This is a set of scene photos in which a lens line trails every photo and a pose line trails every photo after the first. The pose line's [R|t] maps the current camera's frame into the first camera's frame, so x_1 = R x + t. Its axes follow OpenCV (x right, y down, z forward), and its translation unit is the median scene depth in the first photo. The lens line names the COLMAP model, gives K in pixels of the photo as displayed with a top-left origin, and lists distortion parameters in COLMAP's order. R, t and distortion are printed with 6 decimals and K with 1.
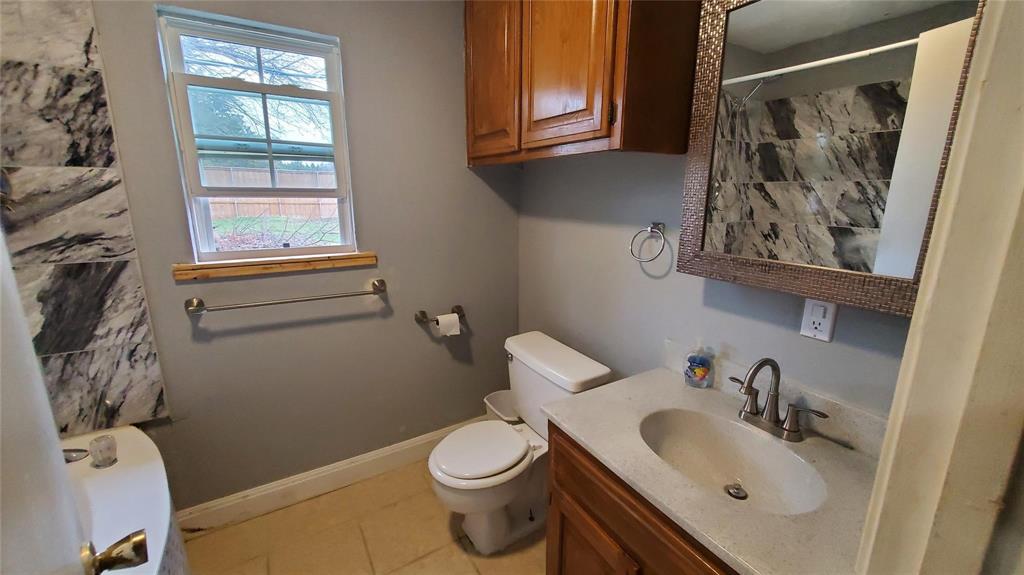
lens RADIAL K [[403.7, 0, 525.0], [0, 403.7, 285.3], [0, 0, 1]] dist [0.000425, -0.003002]
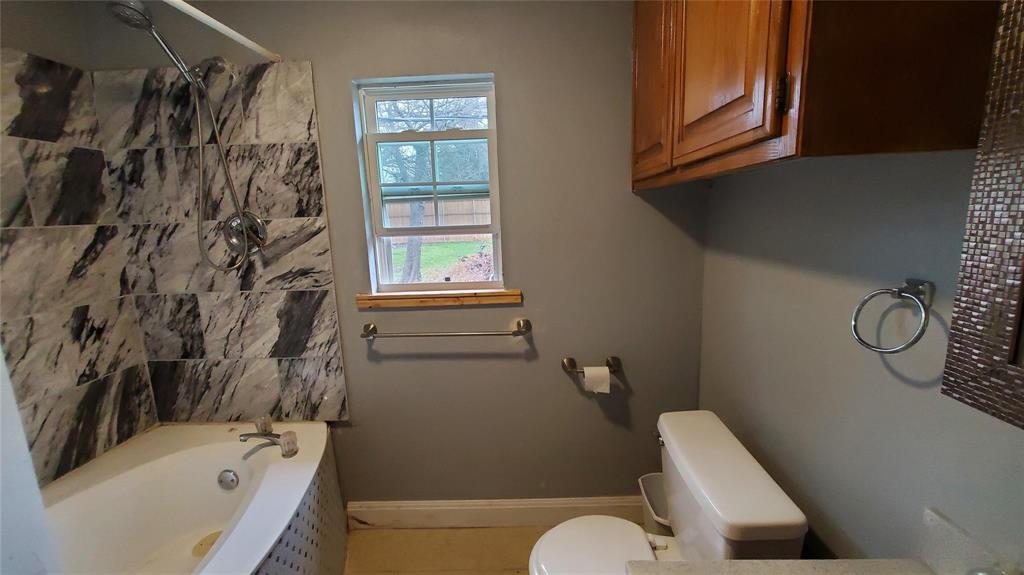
lens RADIAL K [[403.7, 0, 525.0], [0, 403.7, 285.3], [0, 0, 1]] dist [0.000425, -0.003002]
pose [[0.832465, 0.057744, -0.551061, 0.196461], [-0.081298, 0.996520, -0.018391, -0.100087], [0.548082, 0.060111, 0.834262, 0.289521]]
